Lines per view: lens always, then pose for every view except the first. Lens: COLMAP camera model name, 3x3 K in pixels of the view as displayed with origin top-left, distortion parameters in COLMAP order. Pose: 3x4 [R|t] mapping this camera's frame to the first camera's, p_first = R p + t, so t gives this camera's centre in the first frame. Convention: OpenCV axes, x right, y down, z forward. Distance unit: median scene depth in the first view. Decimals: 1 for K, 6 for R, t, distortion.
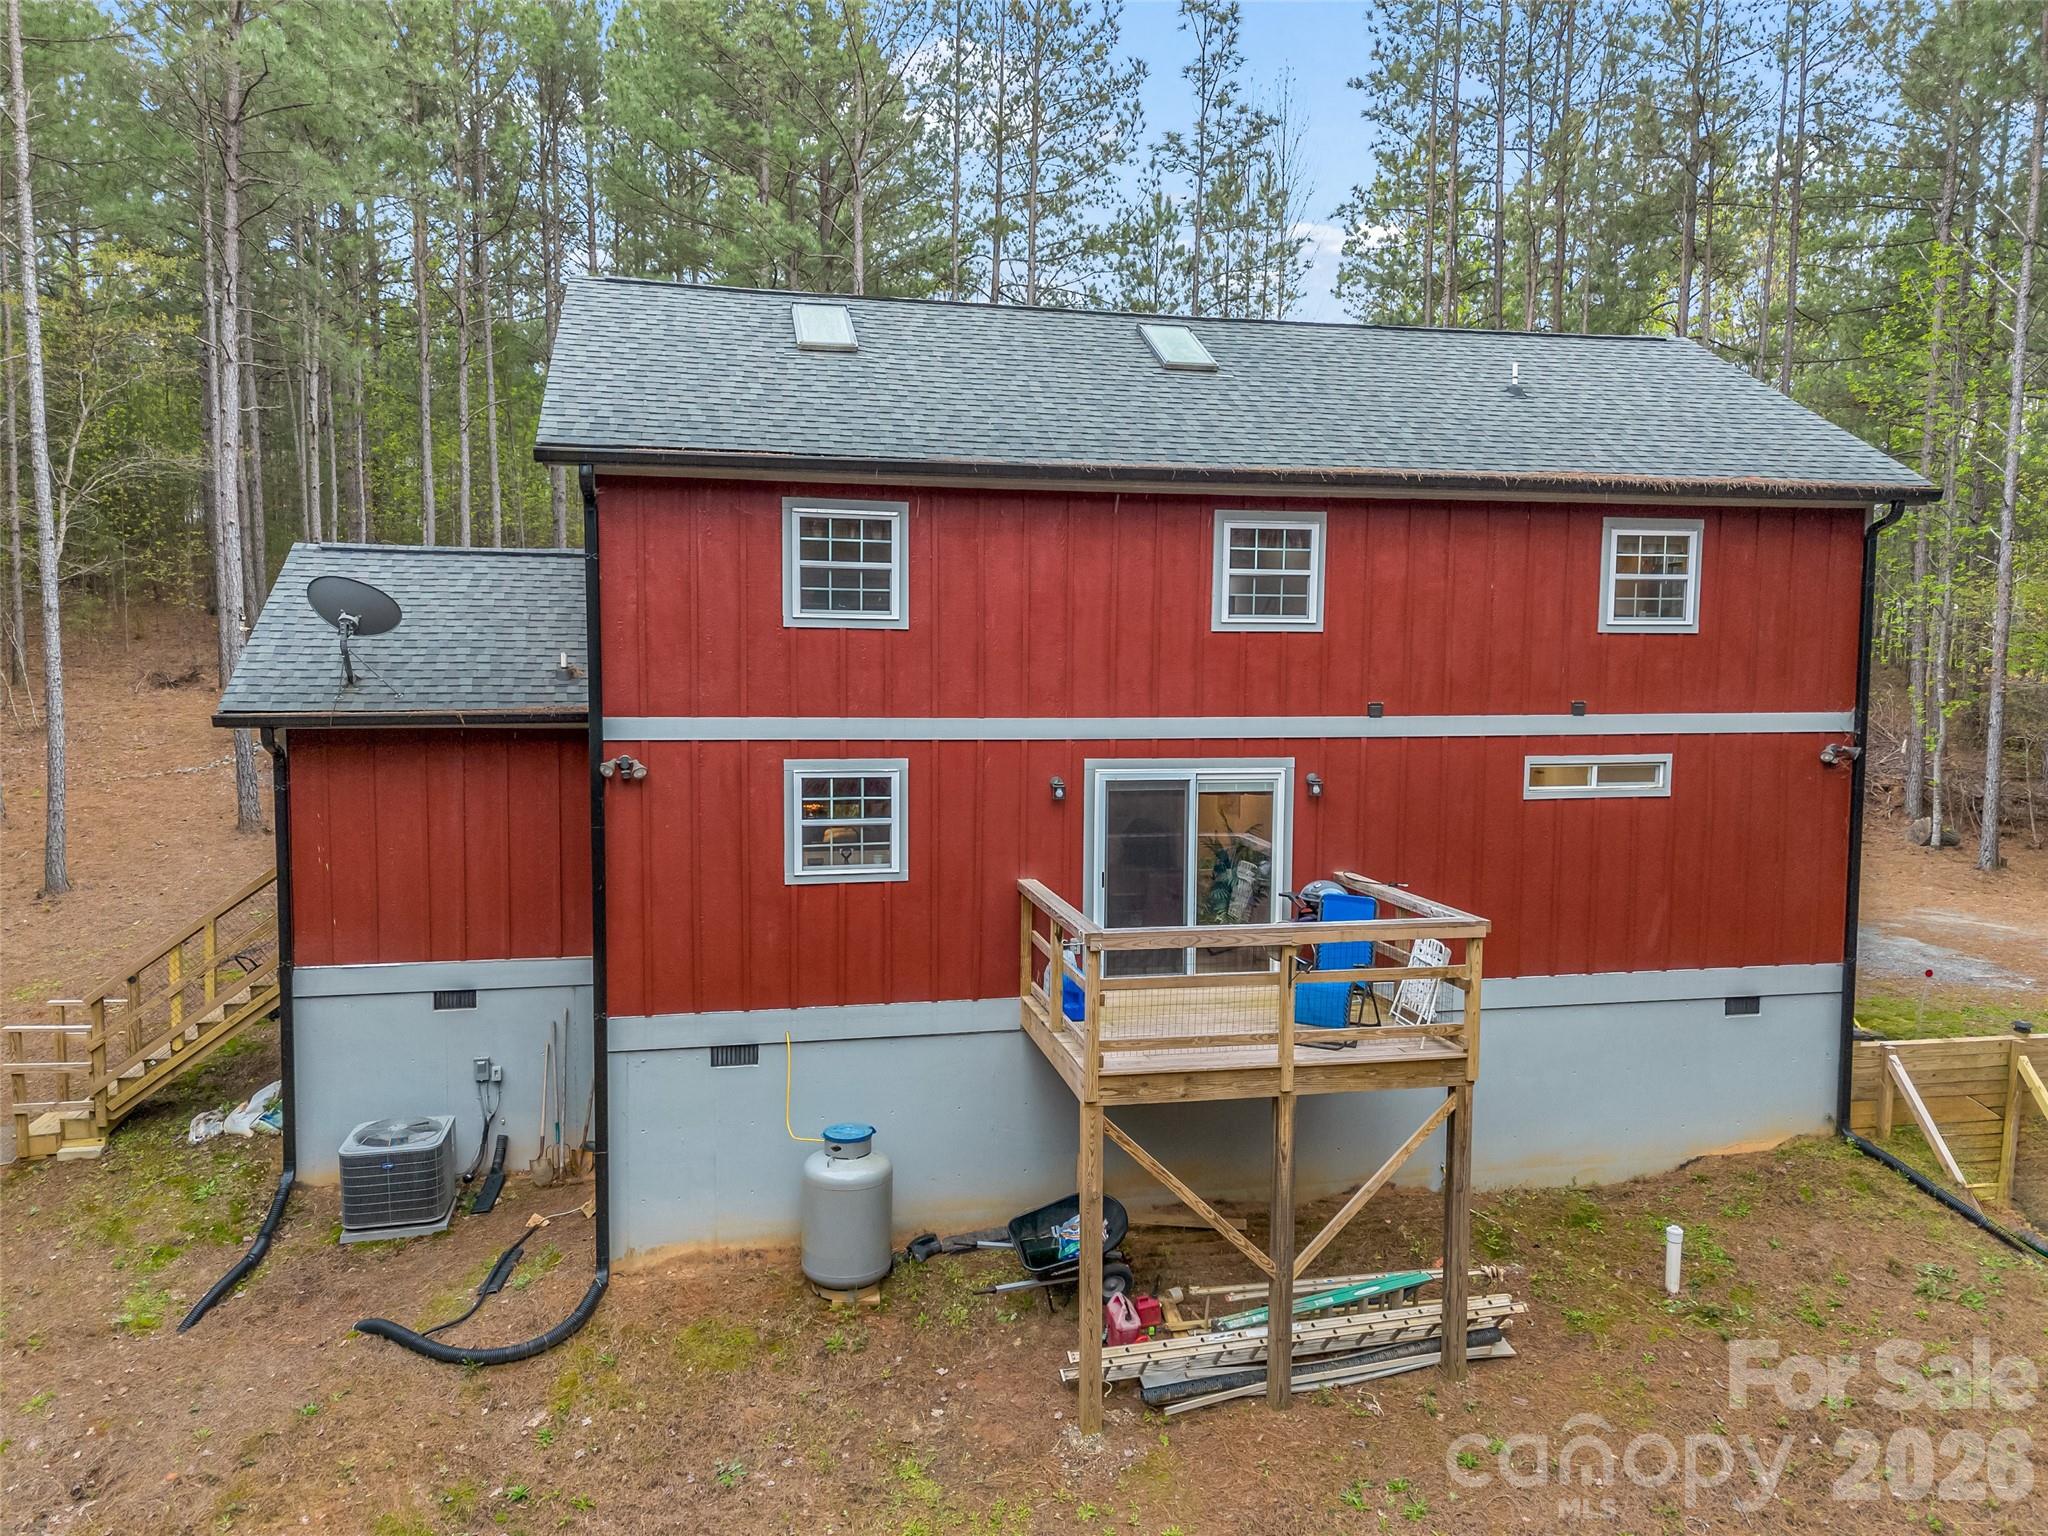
lens RADIAL K [[1460.4, 0, 1023.7], [0, 1460.4, 757.5], [0, 0, 1]] dist [0.006328, -0.005944]
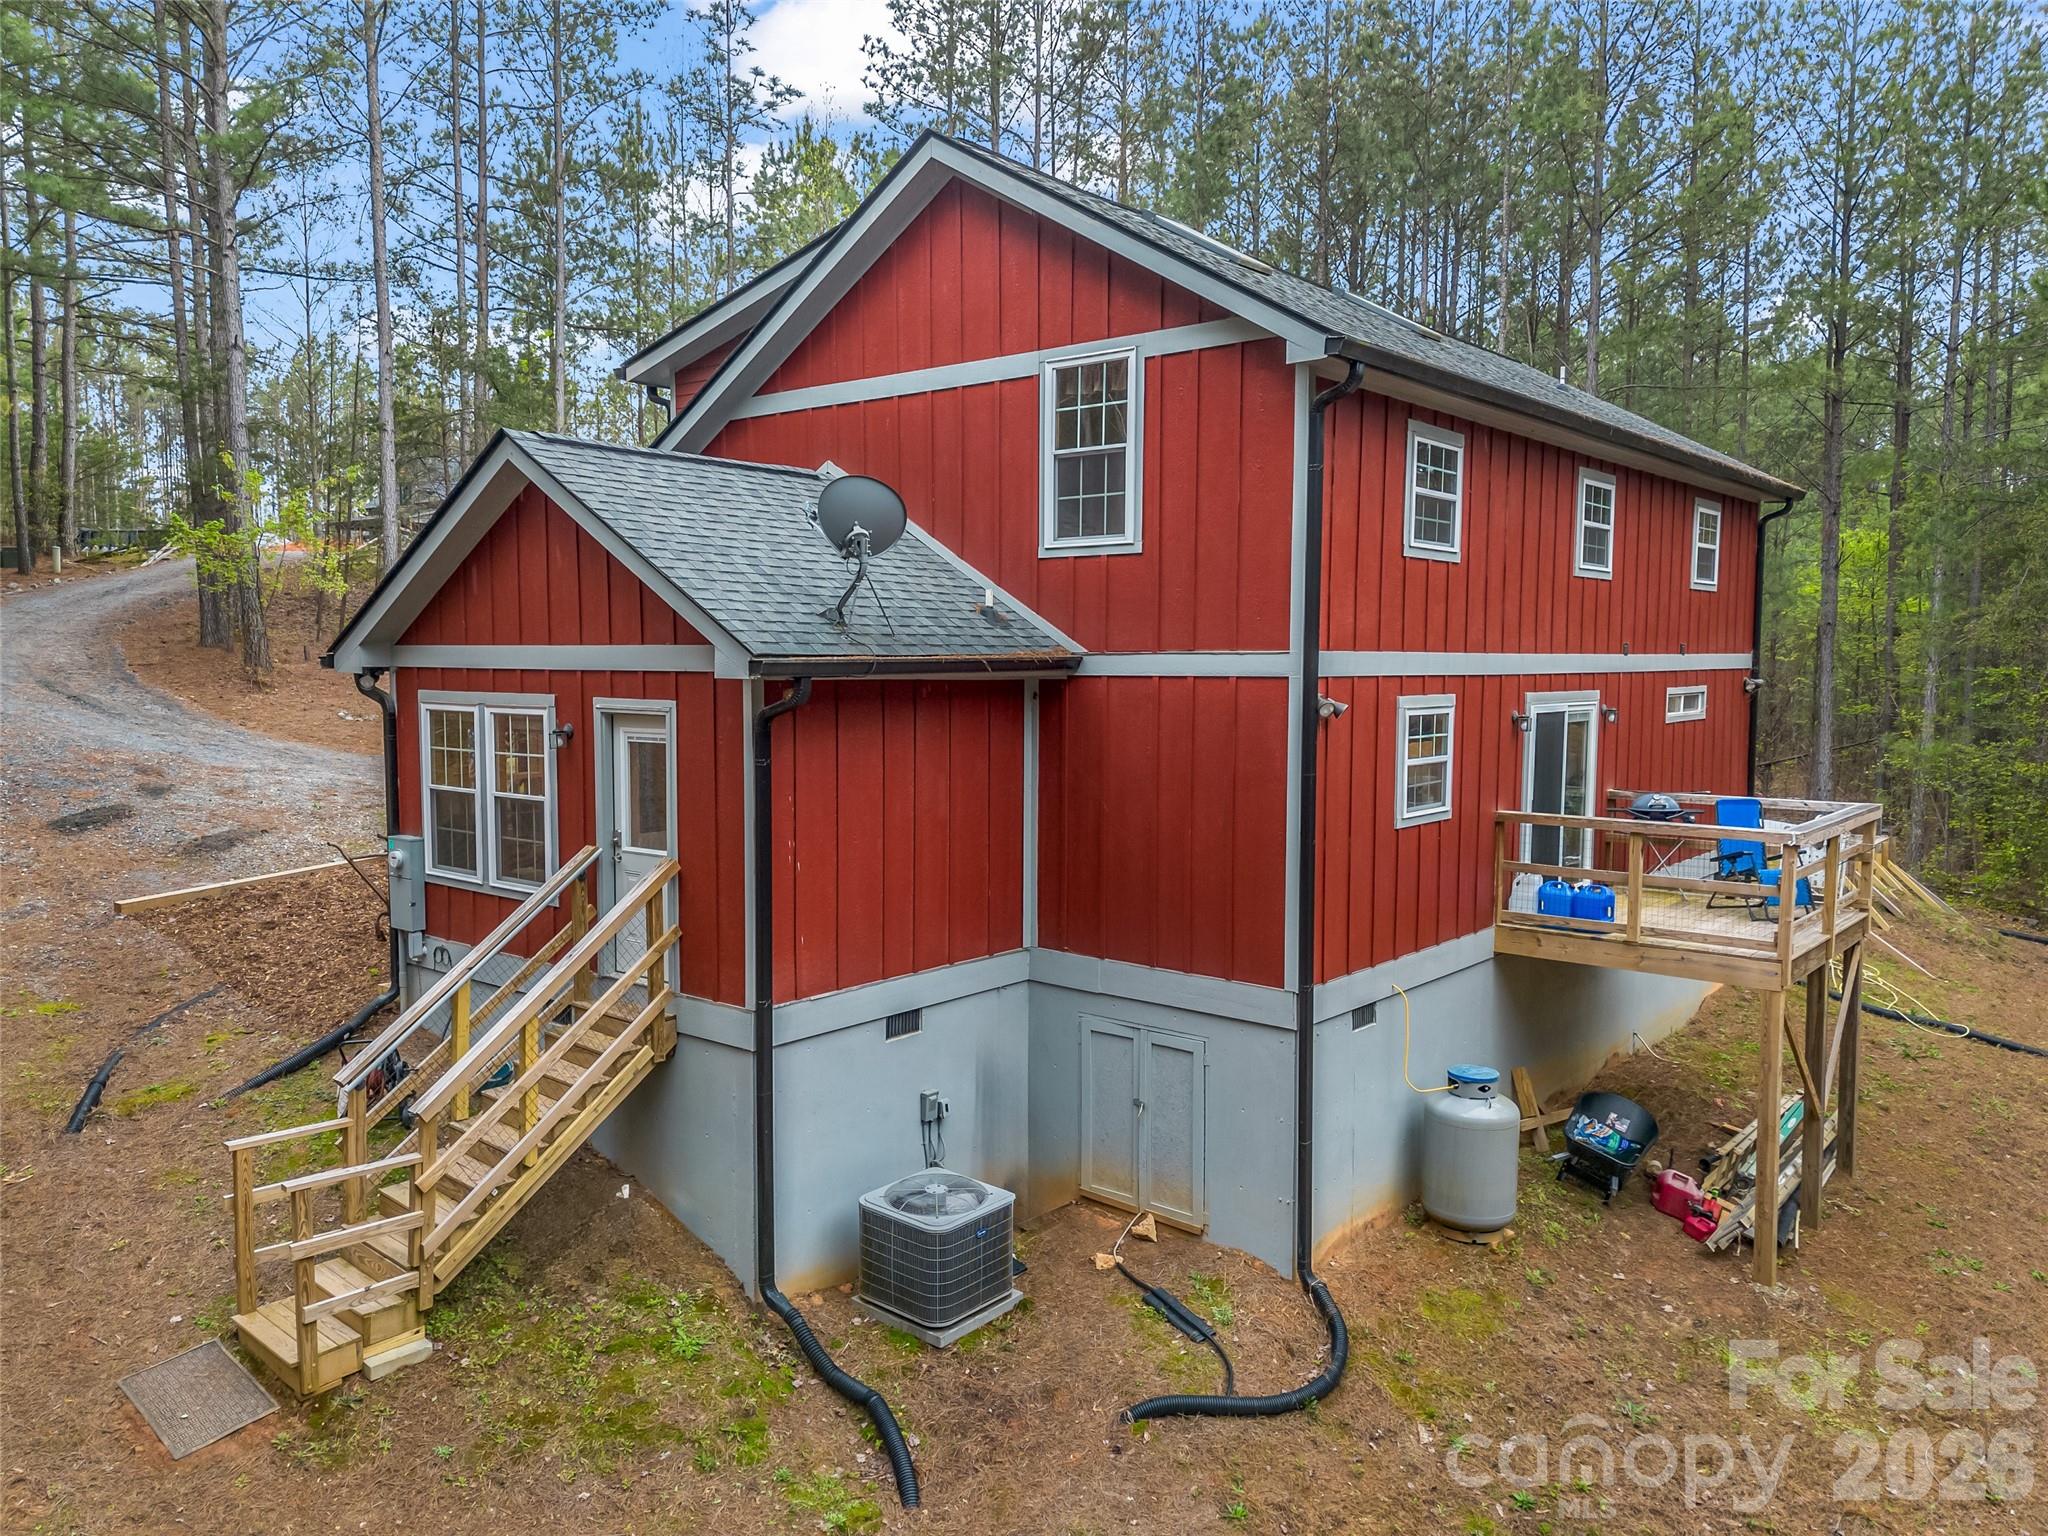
lens RADIAL K [[1460.4, 0, 1024.3], [0, 1460.4, 779.3], [0, 0, 1]] dist [0.006328, -0.005944]
pose [[0.797651, -0.055539, 0.600556, -0.875597], [0.044744, 0.998456, 0.032908, 0.012015], [-0.601457, 0.000622, 0.798905, 0.363531]]
